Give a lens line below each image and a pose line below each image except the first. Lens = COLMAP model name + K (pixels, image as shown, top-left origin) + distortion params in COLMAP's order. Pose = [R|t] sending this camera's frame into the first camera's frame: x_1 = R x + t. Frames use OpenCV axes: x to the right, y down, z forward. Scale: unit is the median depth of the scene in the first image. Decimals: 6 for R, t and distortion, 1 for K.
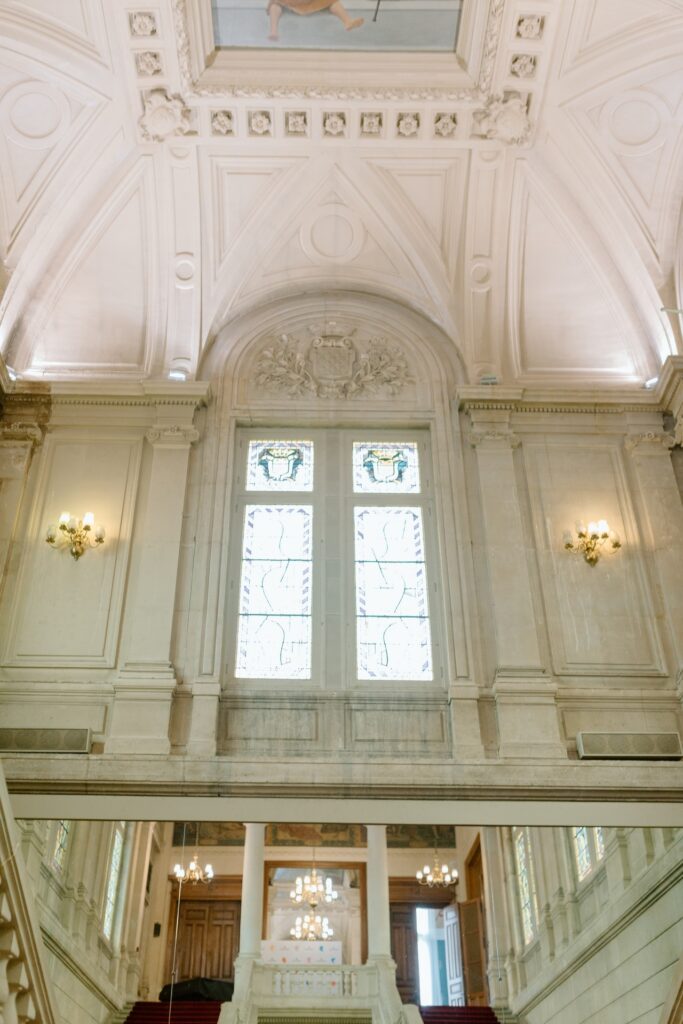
lens RADIAL K [[980.4, 0, 312.9], [0, 980.4, 554.4], [0, 0, 1]] dist [0.003277, 0.002736]
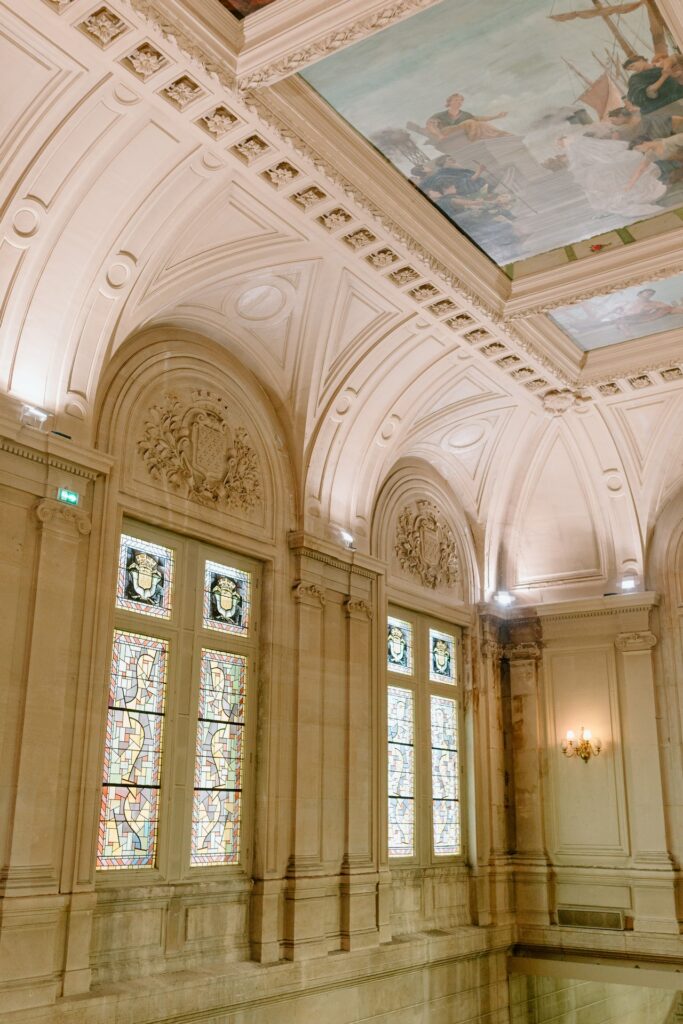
lens RADIAL K [[1005.5, 0, 341.5], [0, 1005.5, 512.0], [0, 0, 1]] dist [0.001034, 0.004969]
pose [[0.818818, -0.166292, -0.549439, 0.285542], [0.314776, 0.930463, 0.187493, -0.634955], [0.480054, -0.326473, 0.814225, -0.185326]]
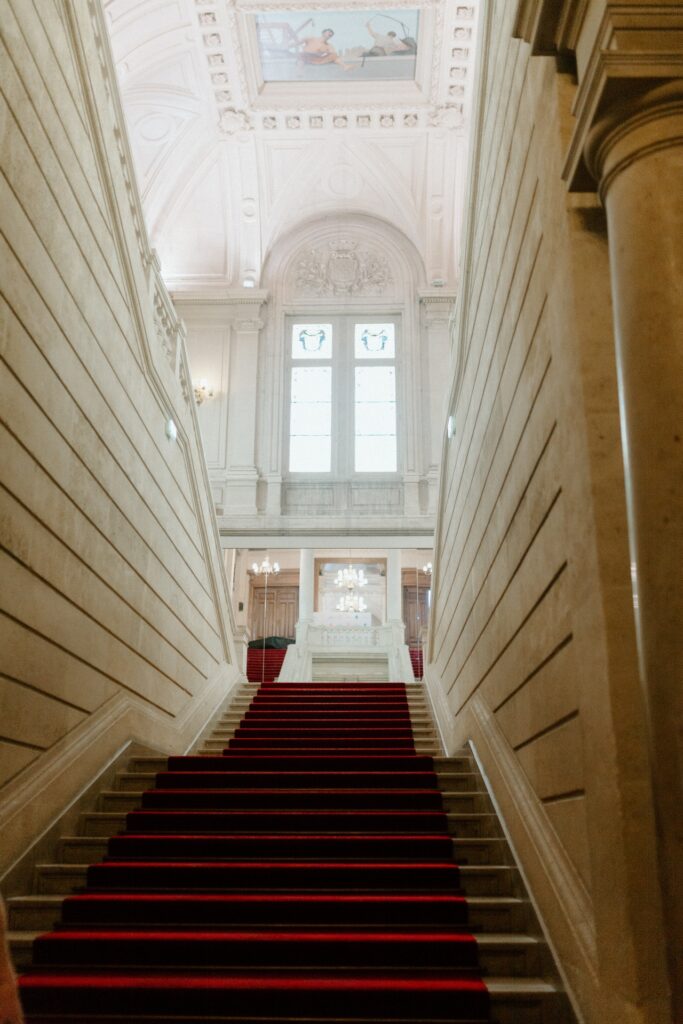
lens RADIAL K [[971.8, 0, 341.5], [0, 971.8, 512.0], [0, 0, 1]] dist [-0.002272, 0.013205]
pose [[0.999514, -0.012424, -0.028586, 0.061320], [0.019429, 0.965498, 0.259685, -0.239157], [0.024373, -0.260114, 0.965270, -0.686481]]
